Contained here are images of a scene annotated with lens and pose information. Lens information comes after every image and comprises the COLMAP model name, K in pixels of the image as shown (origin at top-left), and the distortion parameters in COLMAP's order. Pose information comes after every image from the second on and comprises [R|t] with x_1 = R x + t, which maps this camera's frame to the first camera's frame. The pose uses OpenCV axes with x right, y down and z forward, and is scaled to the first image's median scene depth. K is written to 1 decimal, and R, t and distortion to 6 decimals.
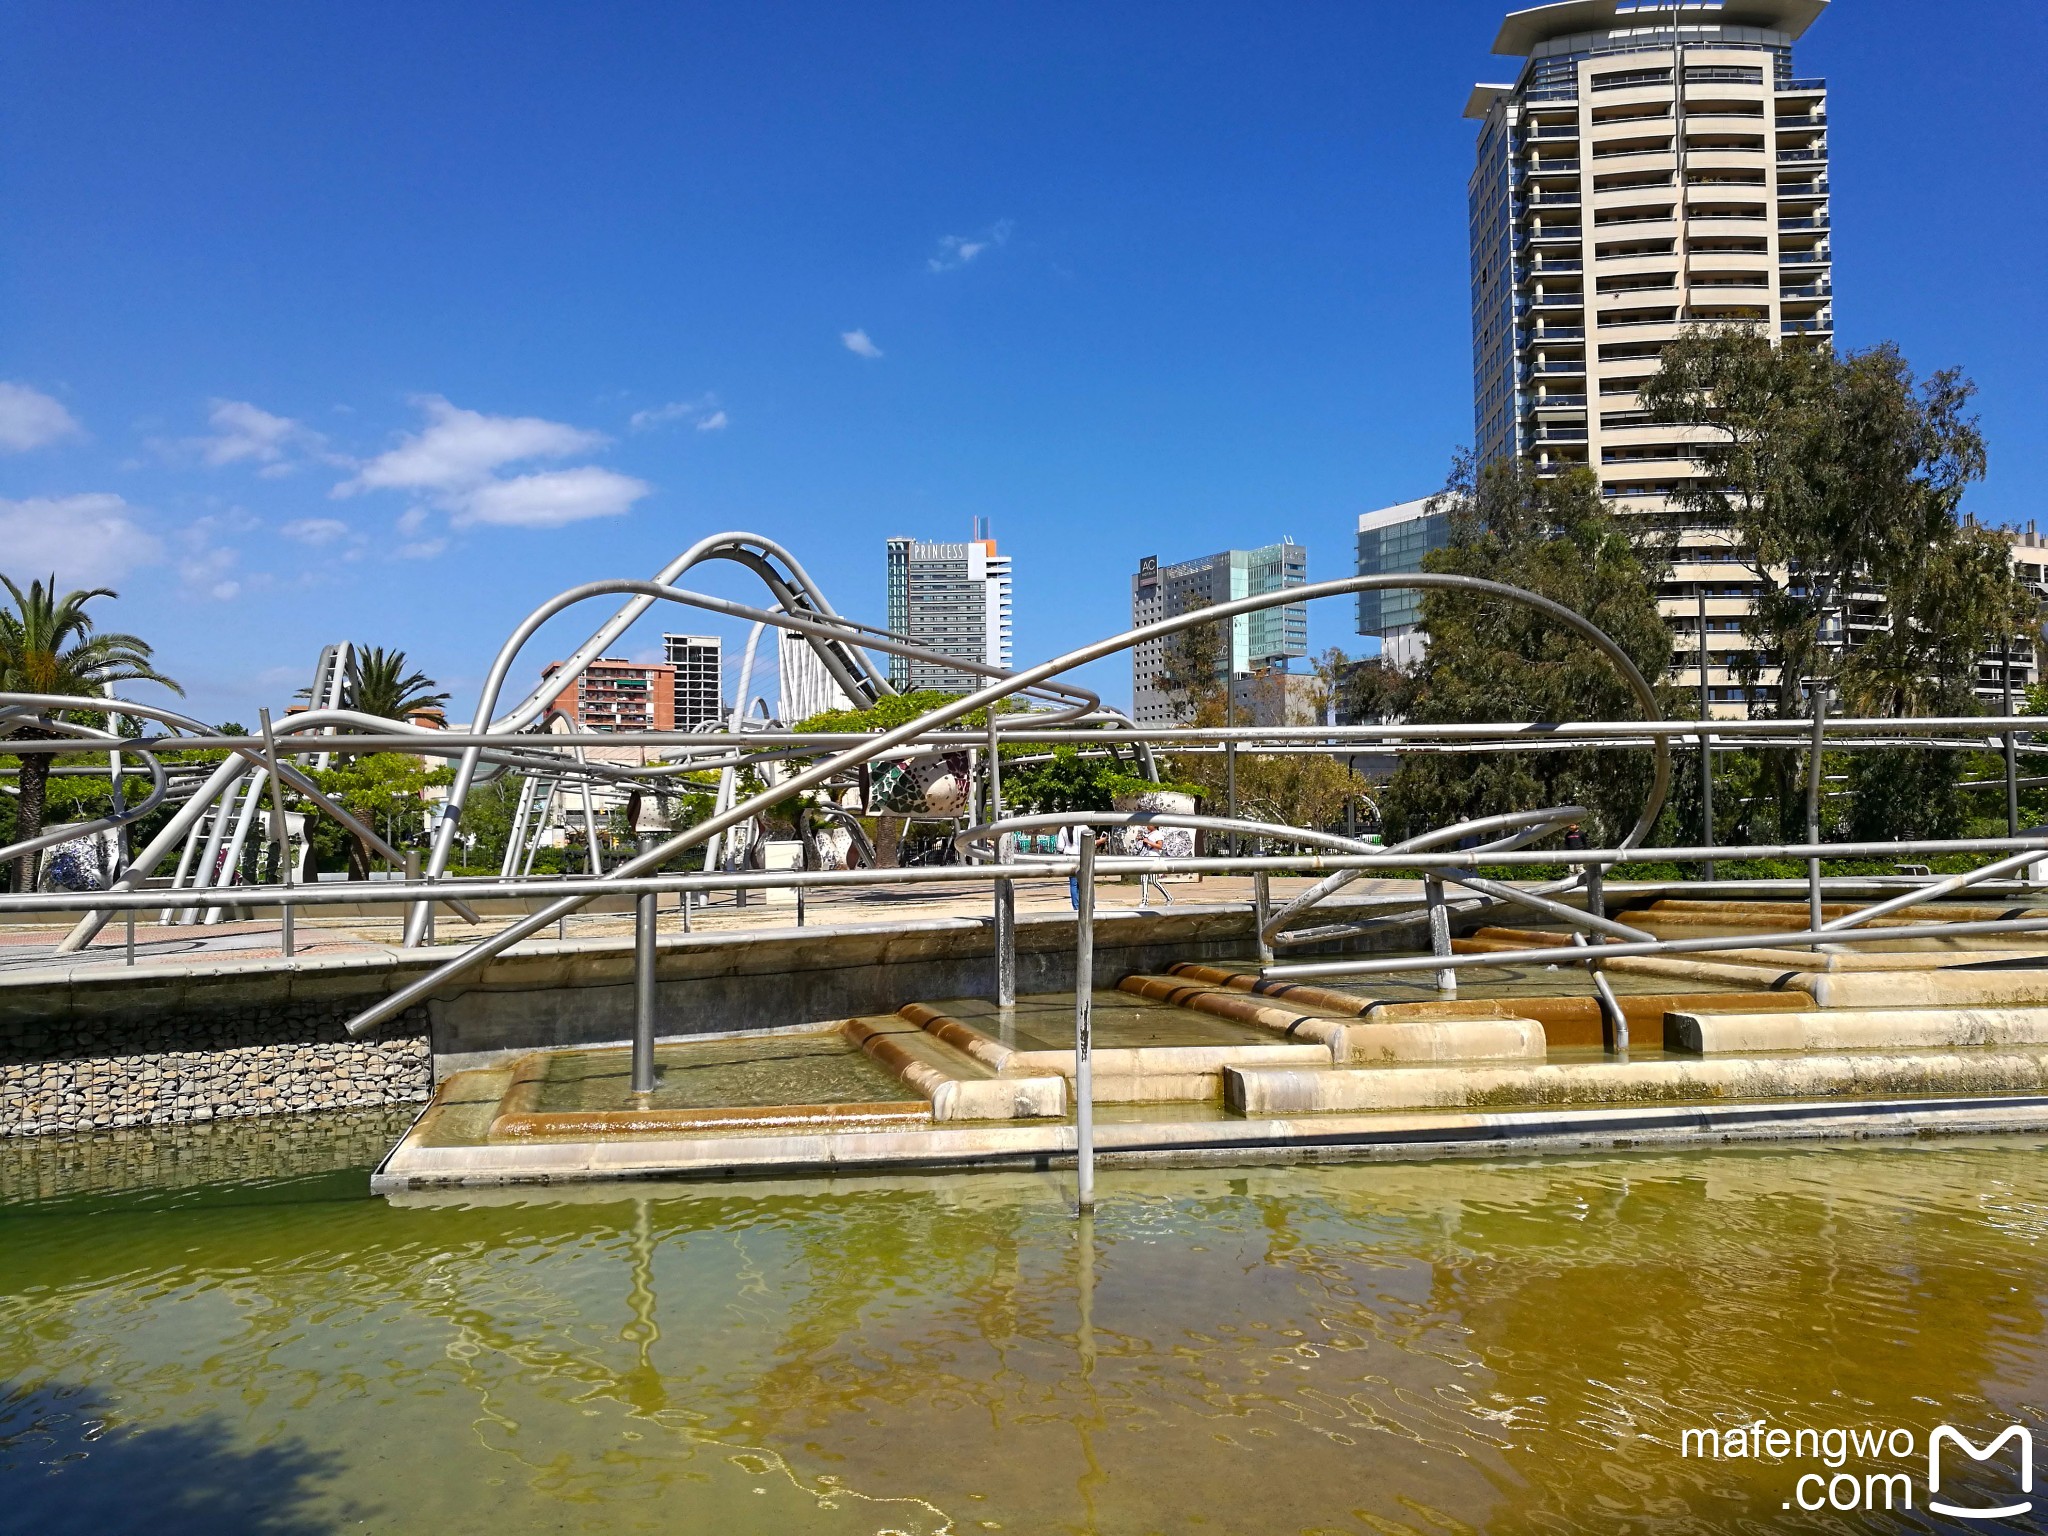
lens RADIAL K [[1591.9, 0, 1034.7], [0, 1591.9, 779.6], [0, 0, 1]] dist [-0.005656, 0.029966]
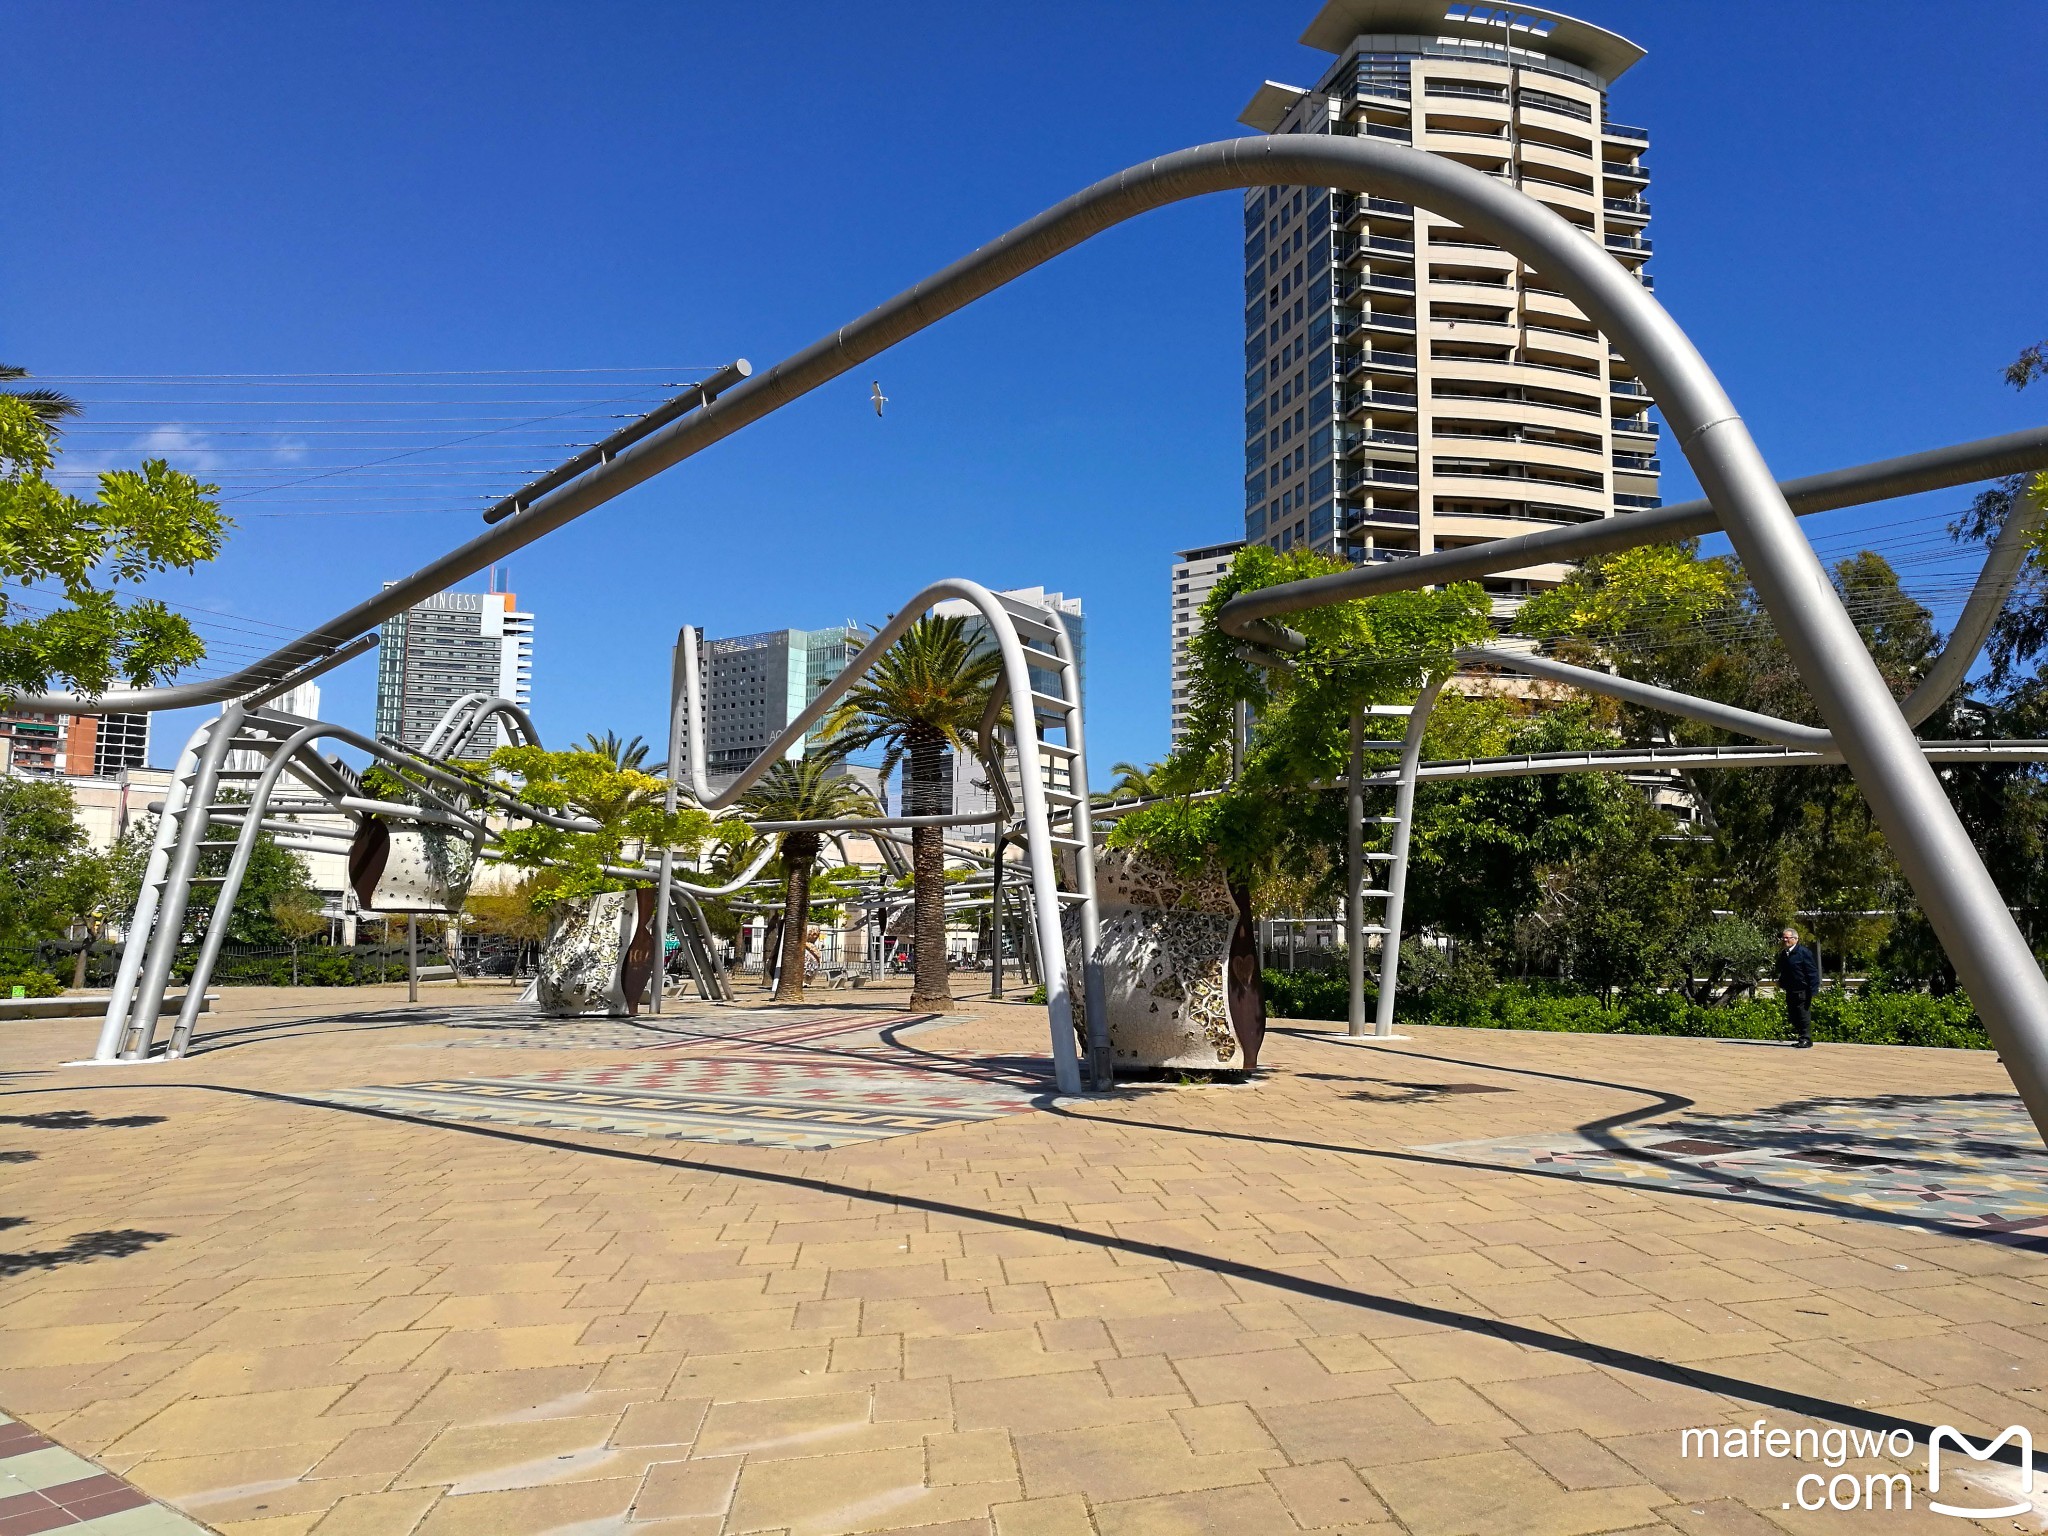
lens RADIAL K [[1611.5, 0, 1029.6], [0, 1611.5, 780.1], [0, 0, 1]] dist [-0.013228, -0.005219]
pose [[0.946627, 0.055241, 0.317561, -0.113502], [-0.035277, 0.997042, -0.068280, 0.009517], [-0.320394, 0.053433, 0.945776, 0.259280]]
